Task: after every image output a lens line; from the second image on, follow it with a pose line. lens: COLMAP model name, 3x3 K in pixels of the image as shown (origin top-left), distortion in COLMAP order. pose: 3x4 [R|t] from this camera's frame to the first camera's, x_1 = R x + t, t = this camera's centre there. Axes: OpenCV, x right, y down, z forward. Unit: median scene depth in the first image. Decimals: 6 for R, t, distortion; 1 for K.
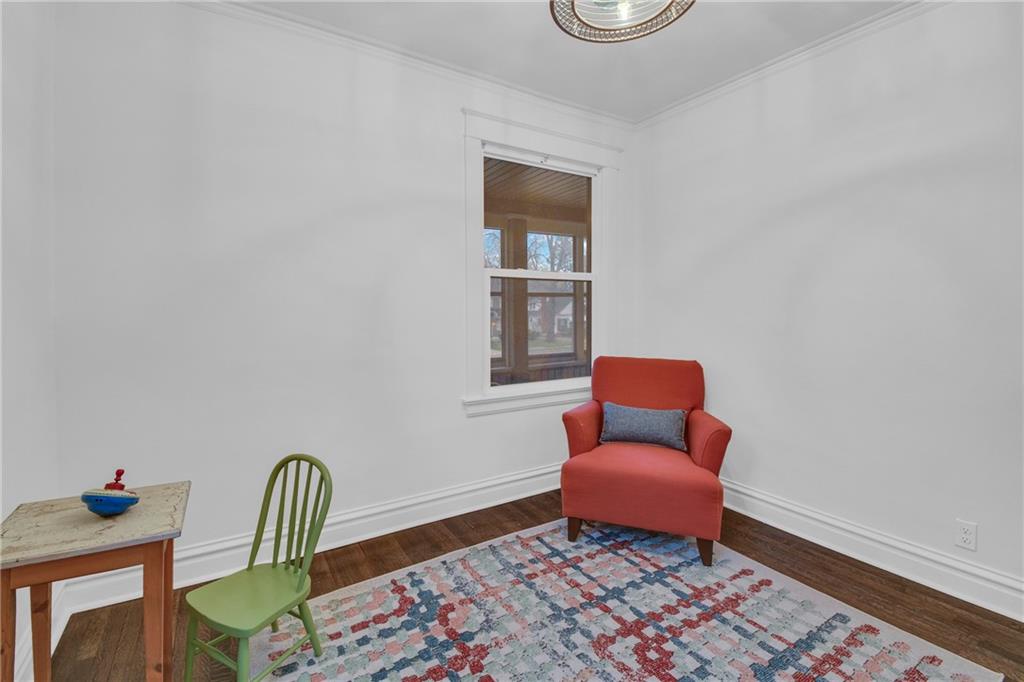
lens RADIAL K [[466.6, 0, 509.5], [0, 466.6, 293.9], [0, 0, 1]] dist [0.004495, -0.000880]
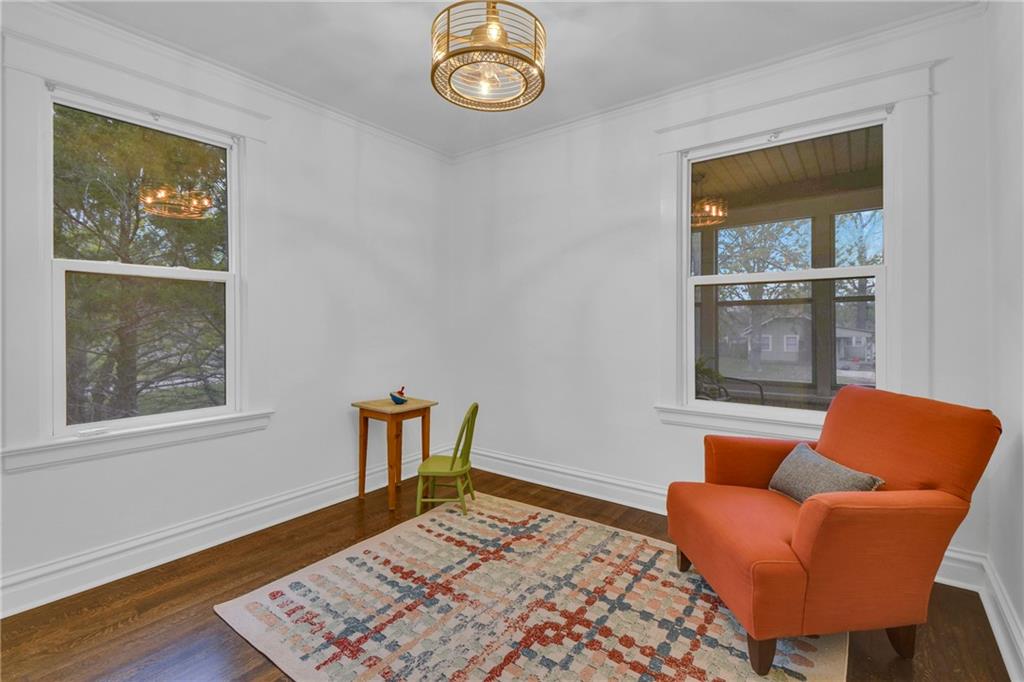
lens RADIAL K [[473.5, 0, 508.1], [0, 473.5, 325.5], [0, 0, 1]] dist [0.001229, -0.000410]
pose [[0.350055, 0.005458, -0.936713, 1.119490], [0.029820, 0.999411, 0.016967, 0.026148], [0.936254, -0.033872, 0.349686, 0.465694]]
